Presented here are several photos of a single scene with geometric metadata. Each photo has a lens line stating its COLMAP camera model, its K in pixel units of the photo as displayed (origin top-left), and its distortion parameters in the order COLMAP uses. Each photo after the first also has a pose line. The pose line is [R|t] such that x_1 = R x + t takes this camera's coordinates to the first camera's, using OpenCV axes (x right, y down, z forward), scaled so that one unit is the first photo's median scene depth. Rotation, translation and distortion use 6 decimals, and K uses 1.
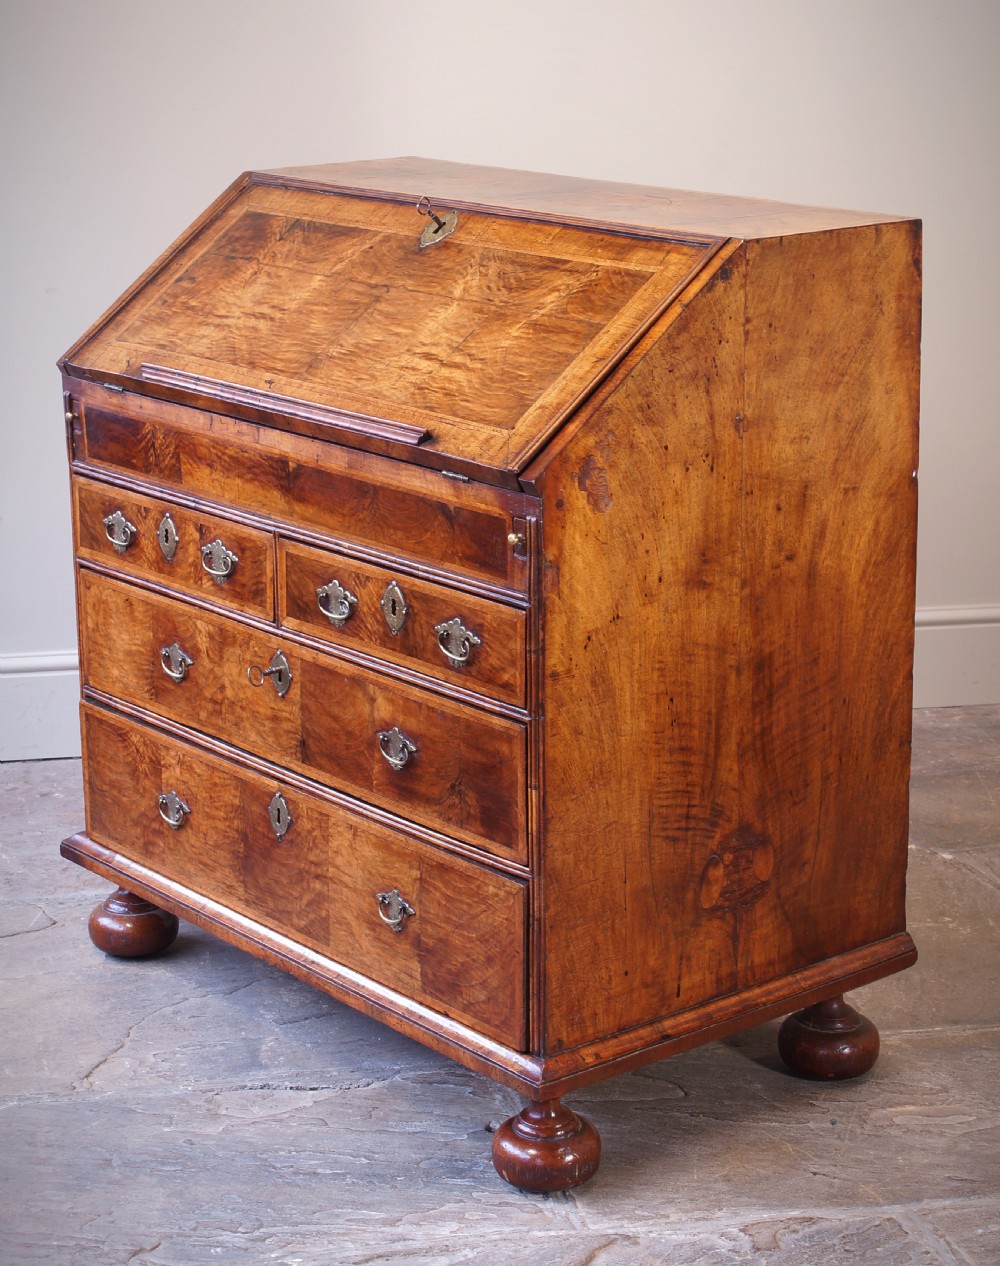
lens RADIAL K [[2802.0, 0, 377.5], [0, 2802.0, 579.3], [0, 0, 1]] dist [-0.187146, 0.000000]
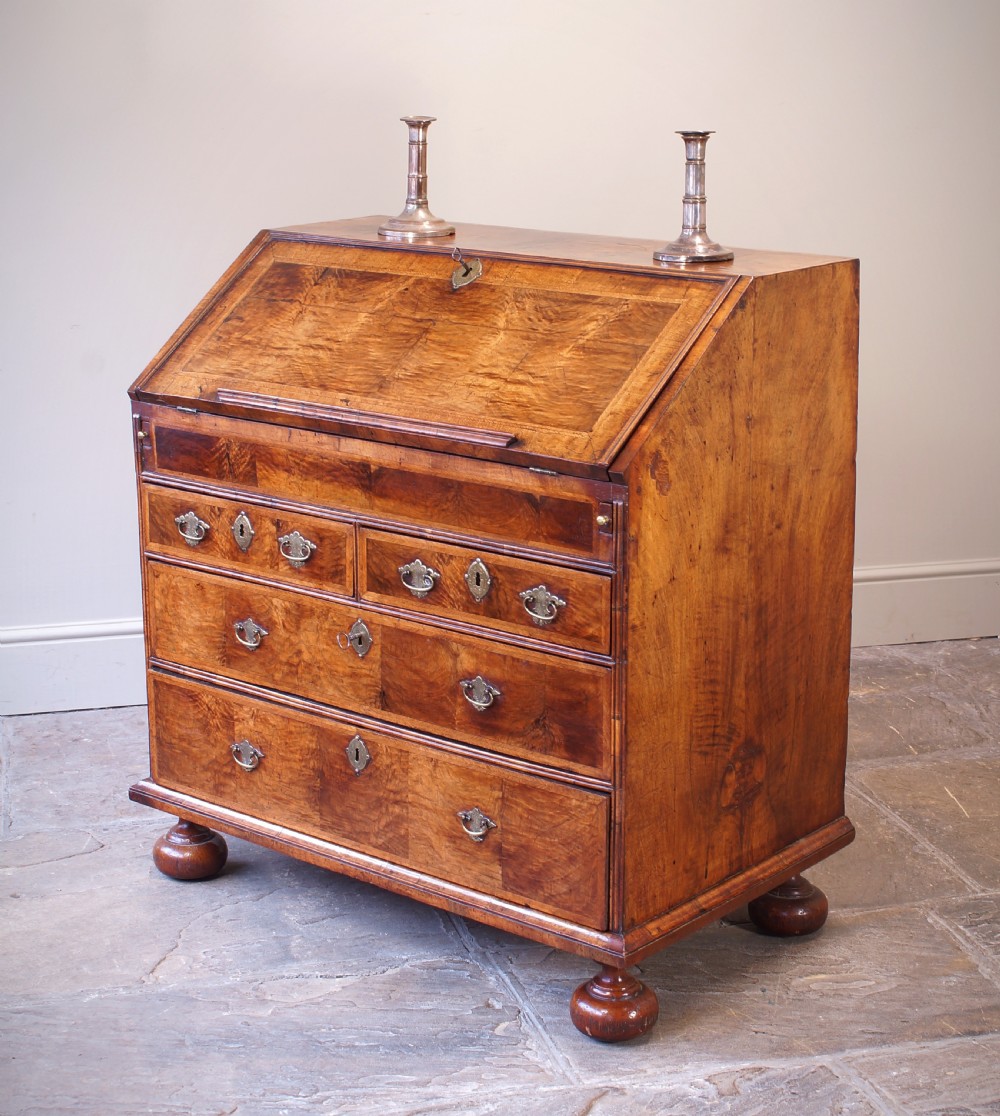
lens RADIAL K [[2279.8, 0, 360.9], [0, 2279.8, 516.3], [0, 0, 1]] dist [-0.258306, 0.000000]
pose [[0.984845, -0.038801, 0.169042, -0.204820], [0.042106, 0.998985, -0.016009, -0.003747], [-0.168249, 0.022884, 0.985479, 0.018753]]
